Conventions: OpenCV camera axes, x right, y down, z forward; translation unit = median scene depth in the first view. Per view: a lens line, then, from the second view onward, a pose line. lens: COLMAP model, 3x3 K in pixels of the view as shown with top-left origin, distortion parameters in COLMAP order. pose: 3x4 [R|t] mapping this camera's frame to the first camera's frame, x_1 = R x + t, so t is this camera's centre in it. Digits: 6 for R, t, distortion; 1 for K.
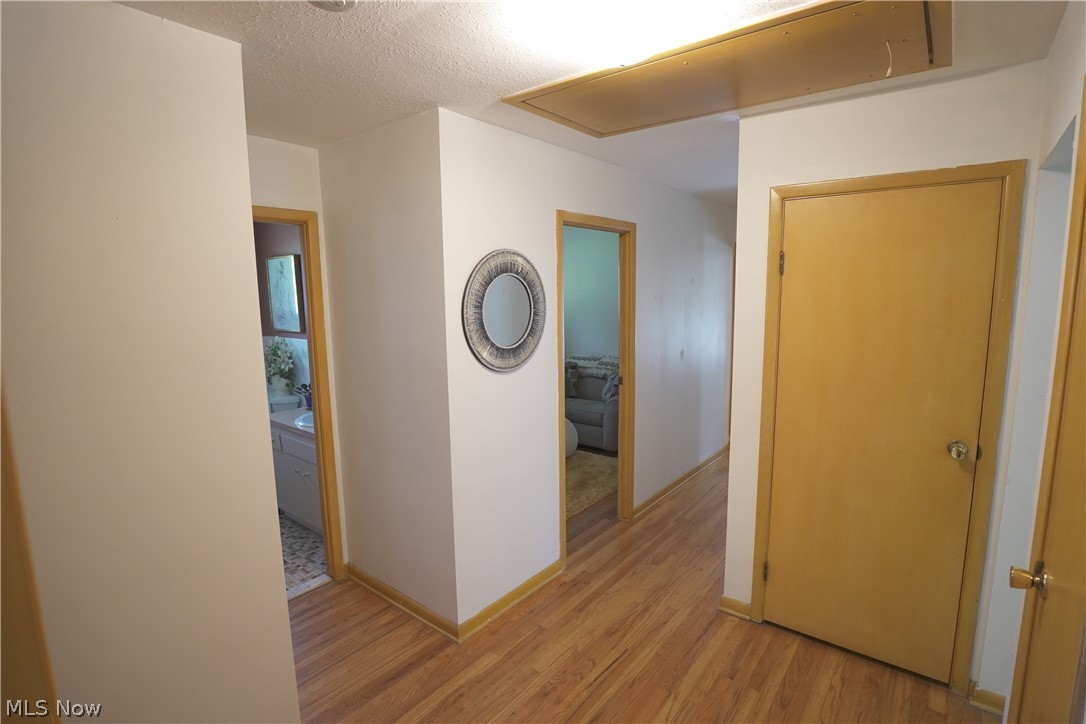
lens RADIAL K [[526.1, 0, 544.1], [0, 526.1, 364.5], [0, 0, 1]] dist [-0.038178, 0.008932]
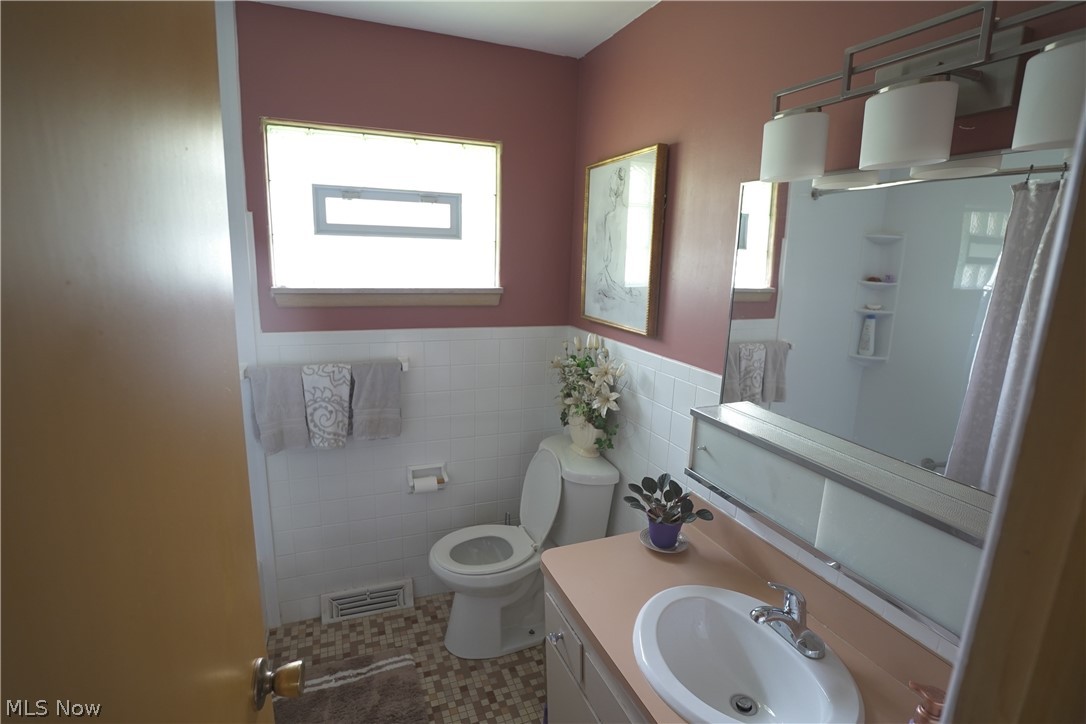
lens RADIAL K [[526.1, 0, 544.1], [0, 526.1, 364.5], [0, 0, 1]] dist [-0.038178, 0.008932]
pose [[0.869946, 0.142520, -0.472103, -0.327213], [-0.111761, 0.989398, 0.092740, -0.067387], [0.480315, -0.027916, 0.876652, 0.574665]]
